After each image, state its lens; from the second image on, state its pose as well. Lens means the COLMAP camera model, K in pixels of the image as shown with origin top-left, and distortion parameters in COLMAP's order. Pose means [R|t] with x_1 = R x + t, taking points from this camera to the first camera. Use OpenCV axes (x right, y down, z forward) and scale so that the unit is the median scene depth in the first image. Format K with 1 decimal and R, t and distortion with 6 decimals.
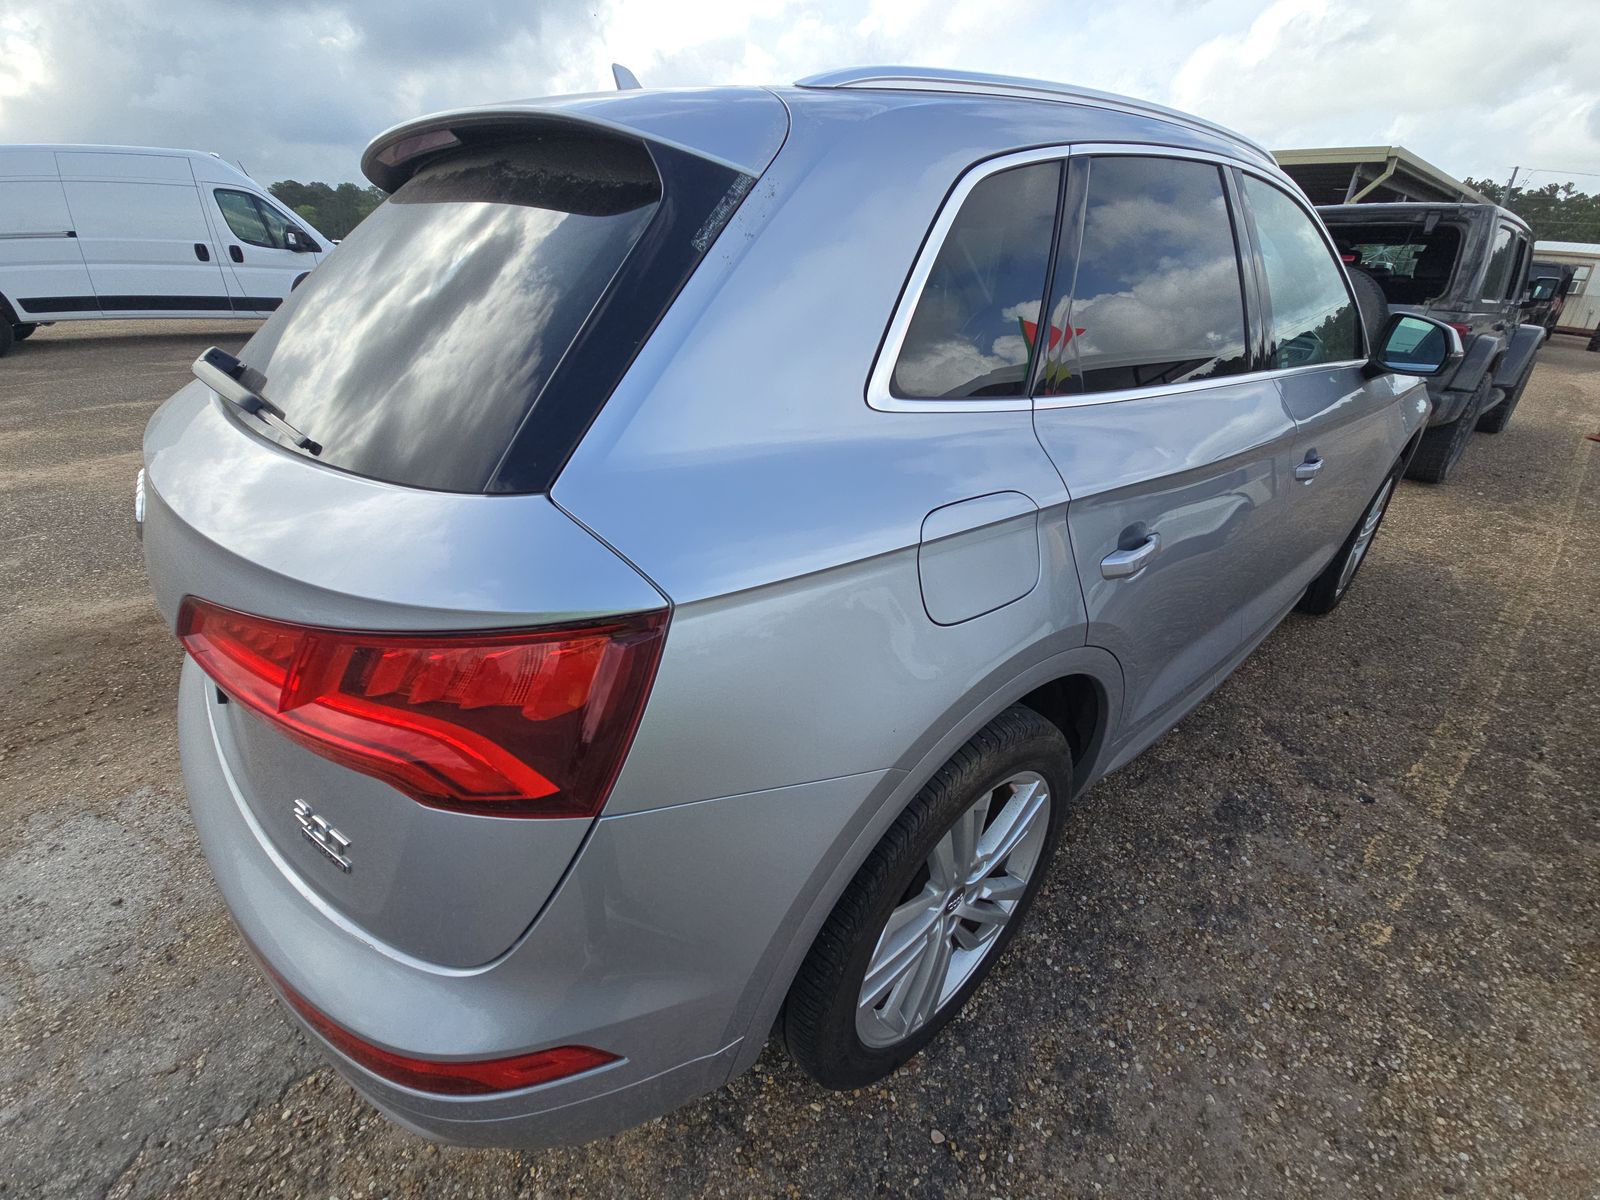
lens RADIAL K [[650.3, 0, 800.8], [0, 650.3, 603.9], [0, 0, 1]] dist [-0.000898, -0.005339]
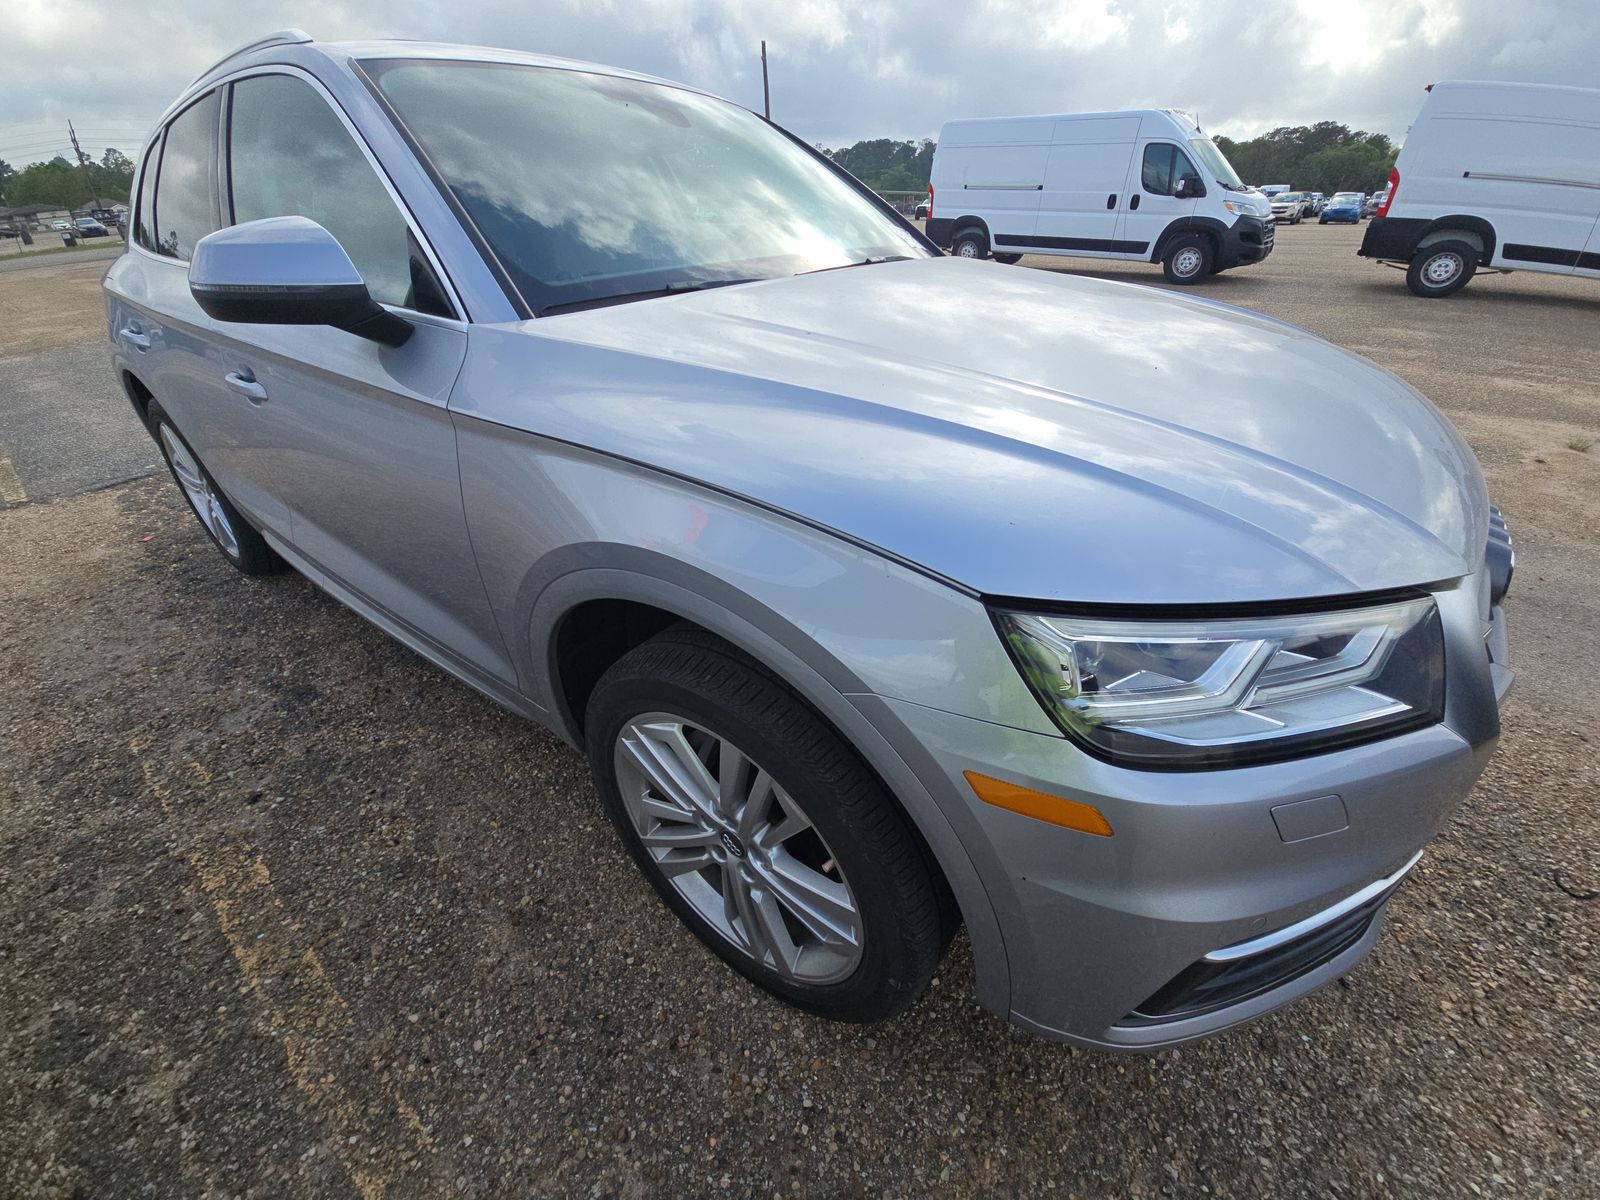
lens RADIAL K [[650.3, 0, 800.8], [0, 650.3, 603.9], [0, 0, 1]] dist [-0.000898, -0.005339]
pose [[0.210546, 0.489373, -0.846277, 1.643034], [-0.444602, 0.818907, 0.362933, -0.551784], [0.870632, 0.299842, 0.389994, 1.227018]]
